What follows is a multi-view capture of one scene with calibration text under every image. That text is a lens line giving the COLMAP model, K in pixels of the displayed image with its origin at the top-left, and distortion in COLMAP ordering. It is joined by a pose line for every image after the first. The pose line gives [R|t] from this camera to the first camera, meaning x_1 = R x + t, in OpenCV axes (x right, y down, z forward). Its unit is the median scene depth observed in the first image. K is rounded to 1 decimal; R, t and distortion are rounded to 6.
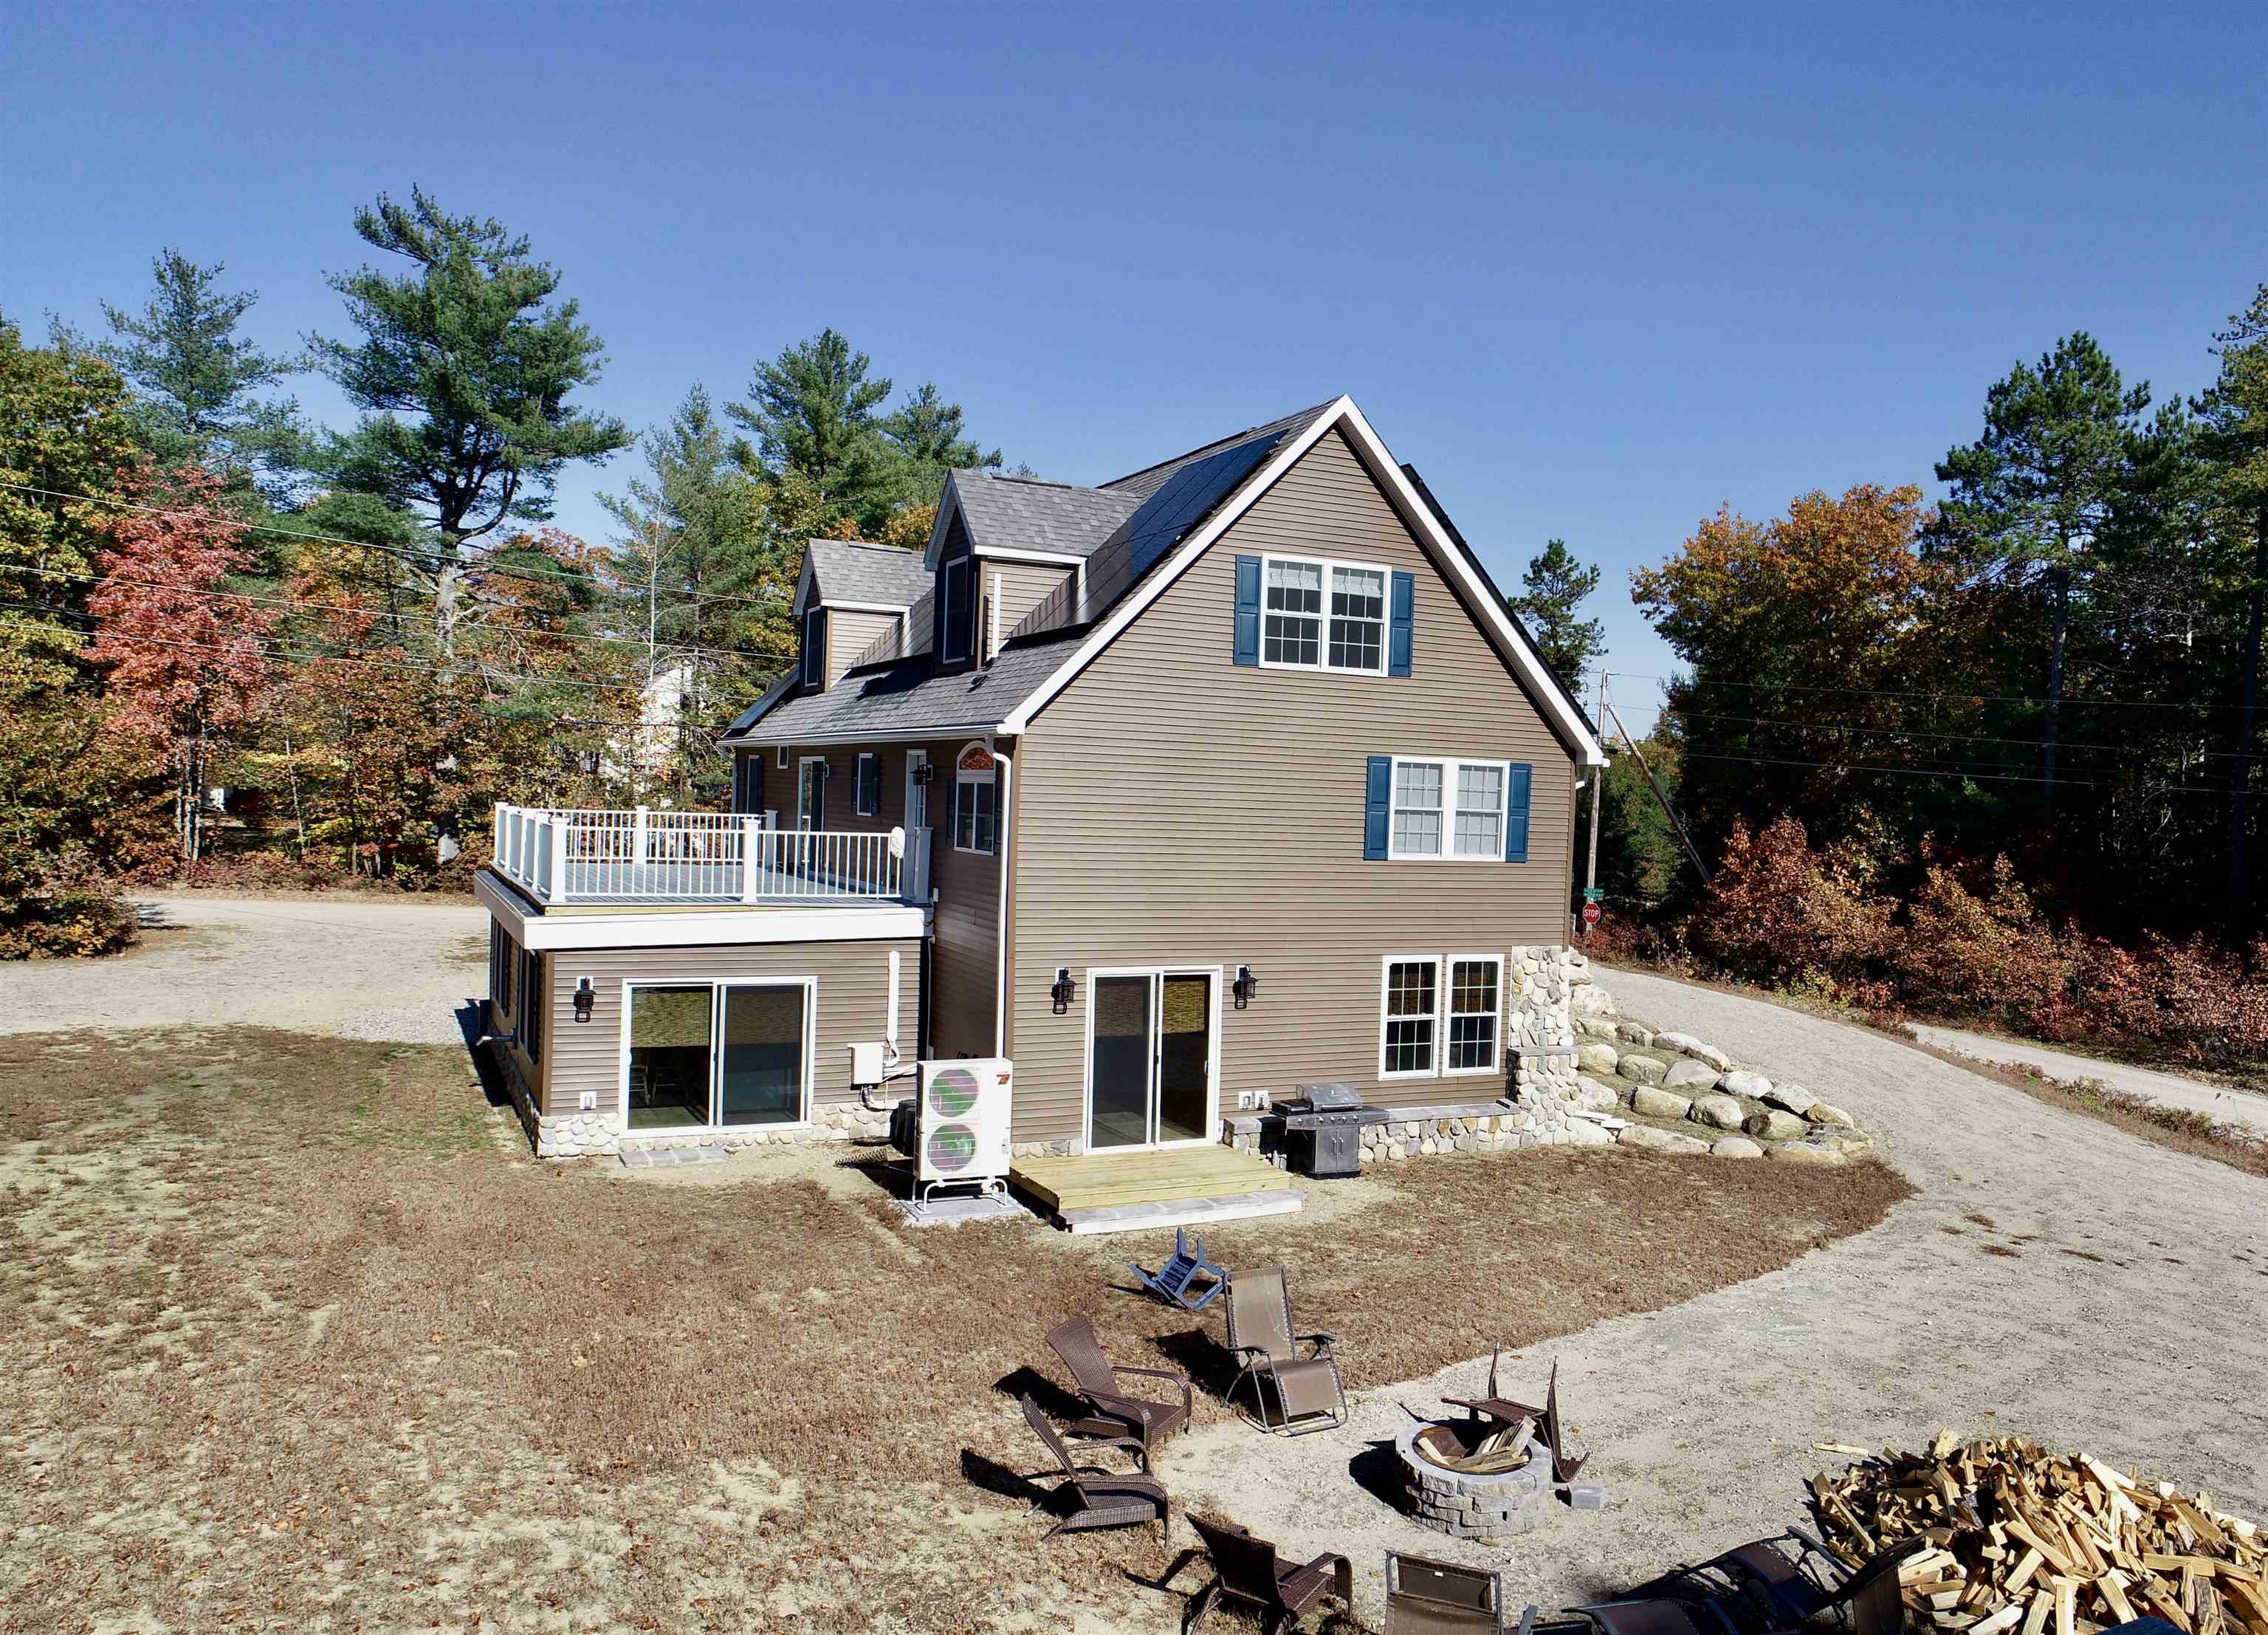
lens RADIAL K [[1774.0, 0, 1228.8], [0, 1774.0, 811.3], [0, 0, 1]] dist [0.009991, -0.014853]
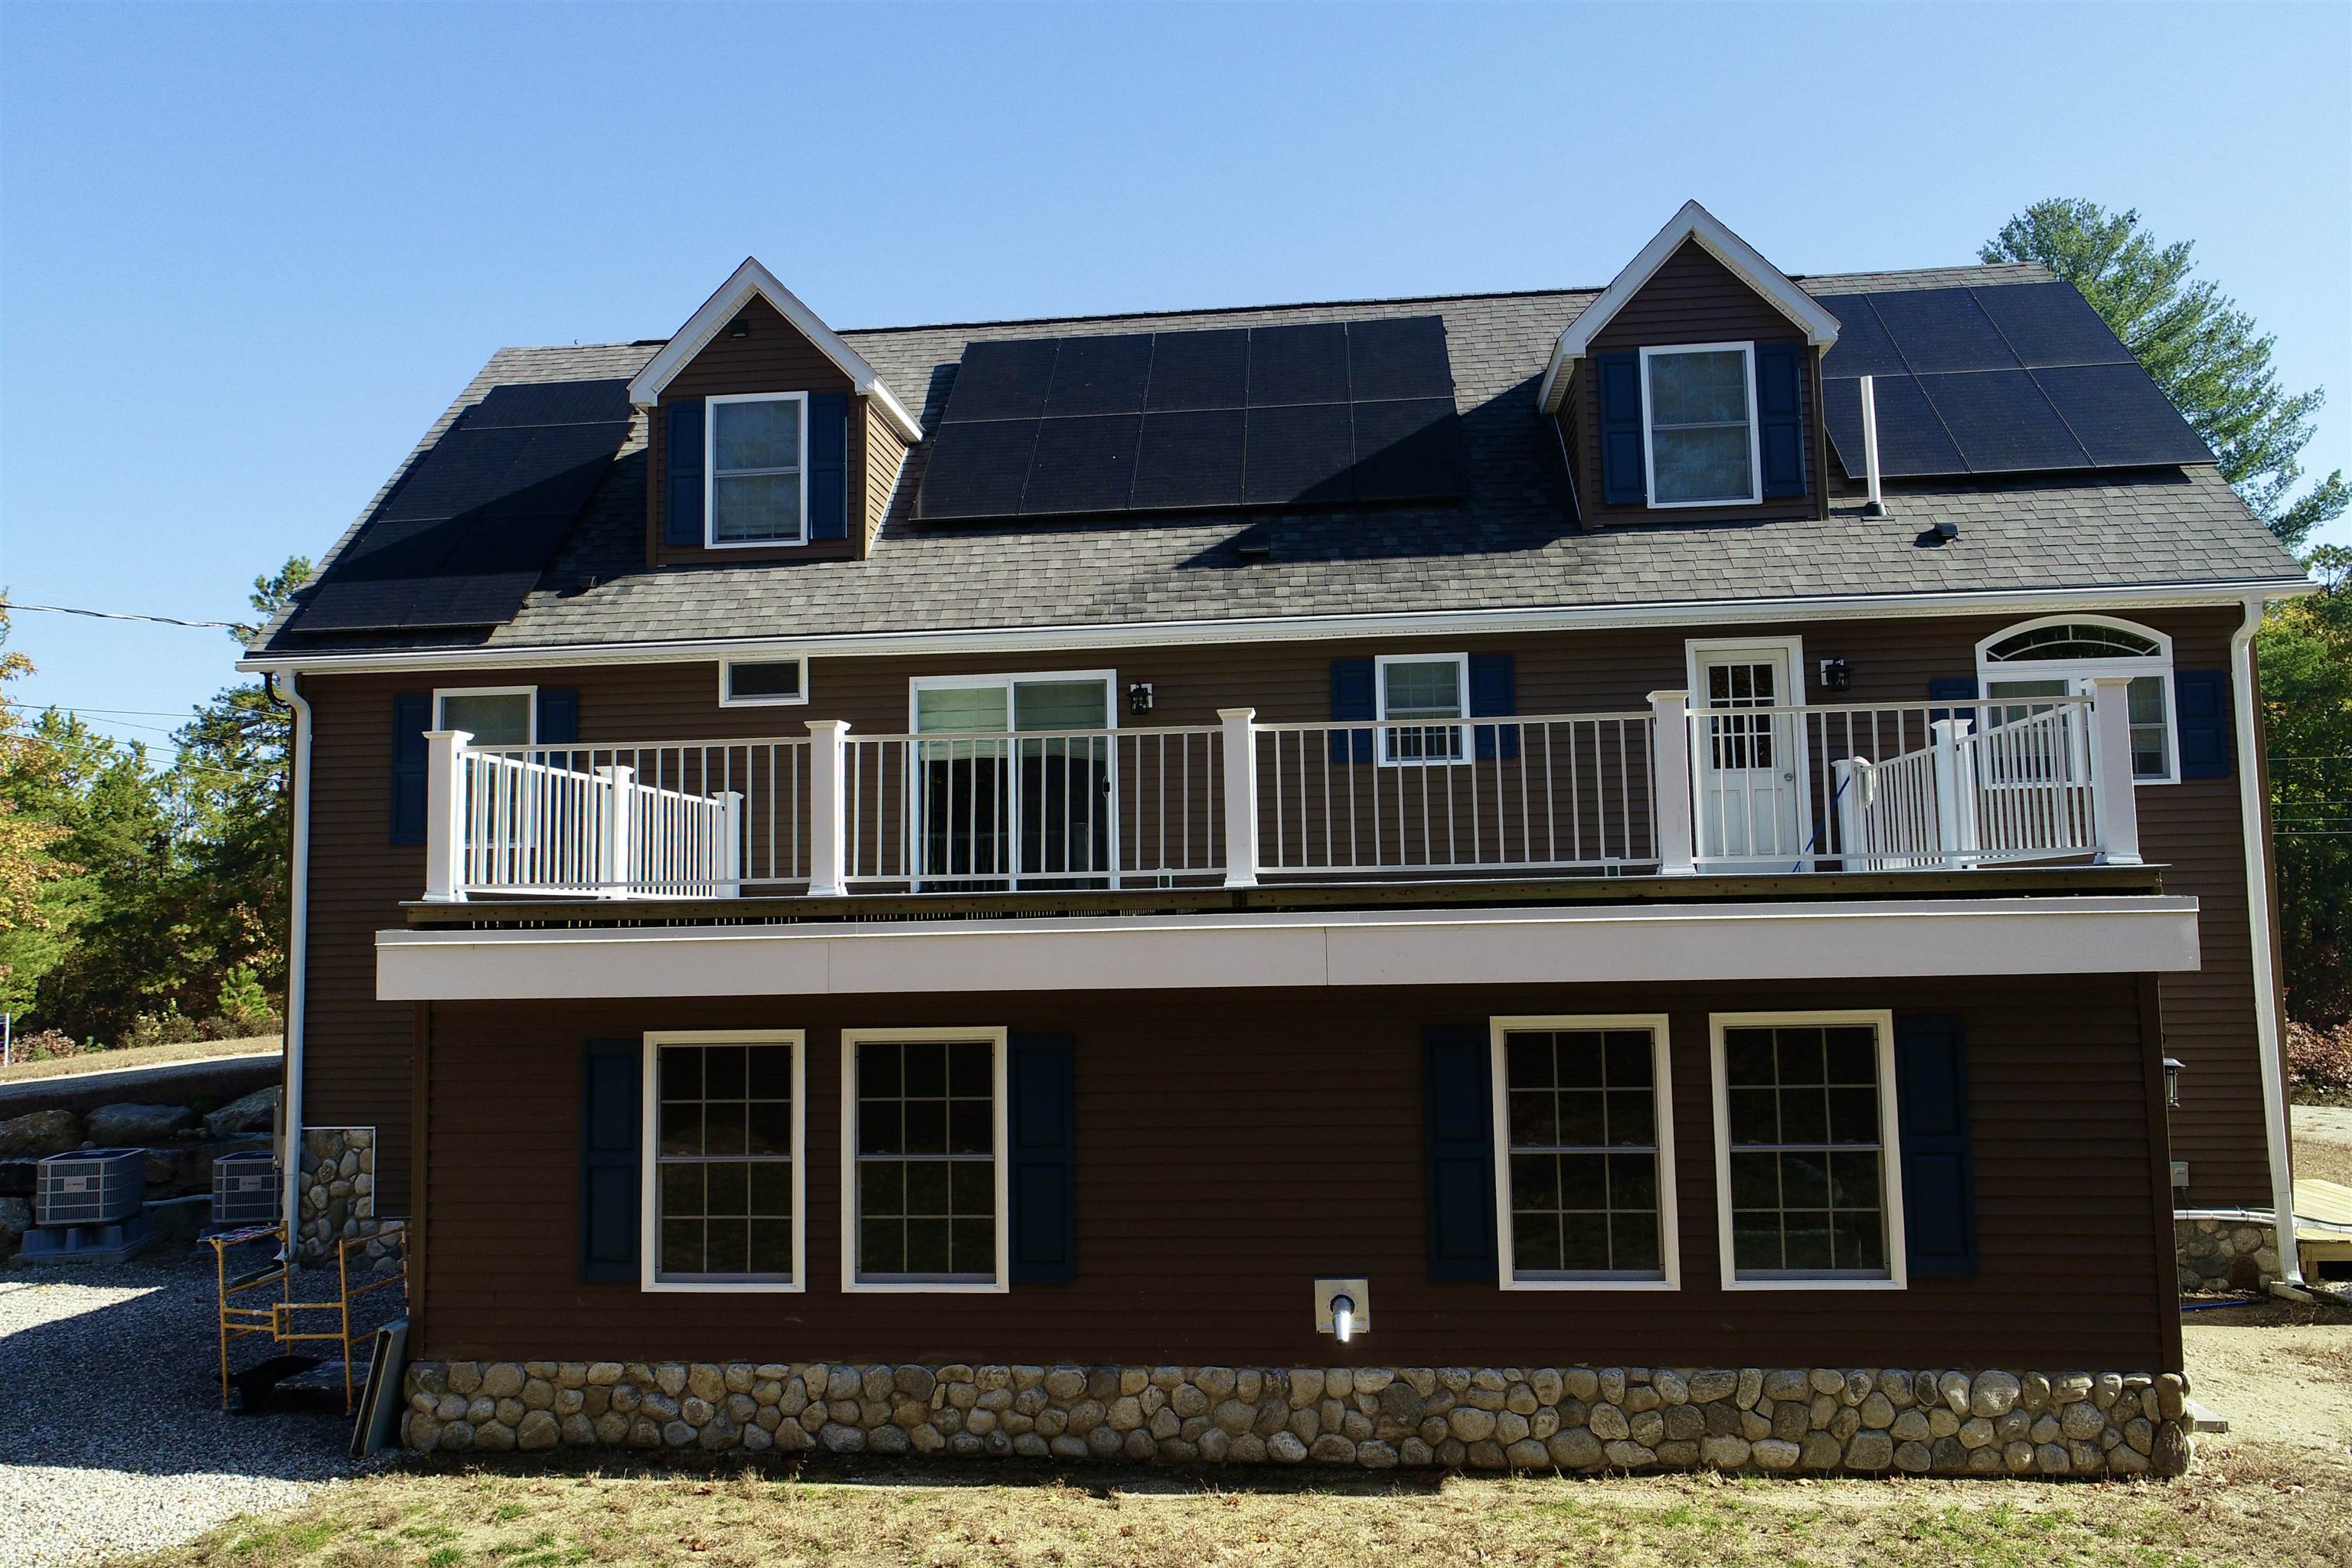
lens RADIAL K [[1694.6, 0, 1182.7], [0, 1694.6, 748.7], [0, 0, 1]] dist [0.003353, -0.007298]
pose [[0.522550, 0.045857, 0.851374, -0.770285], [0.047936, 0.995393, -0.083036, 0.041518], [-0.851260, 0.084202, 0.517945, 0.878495]]
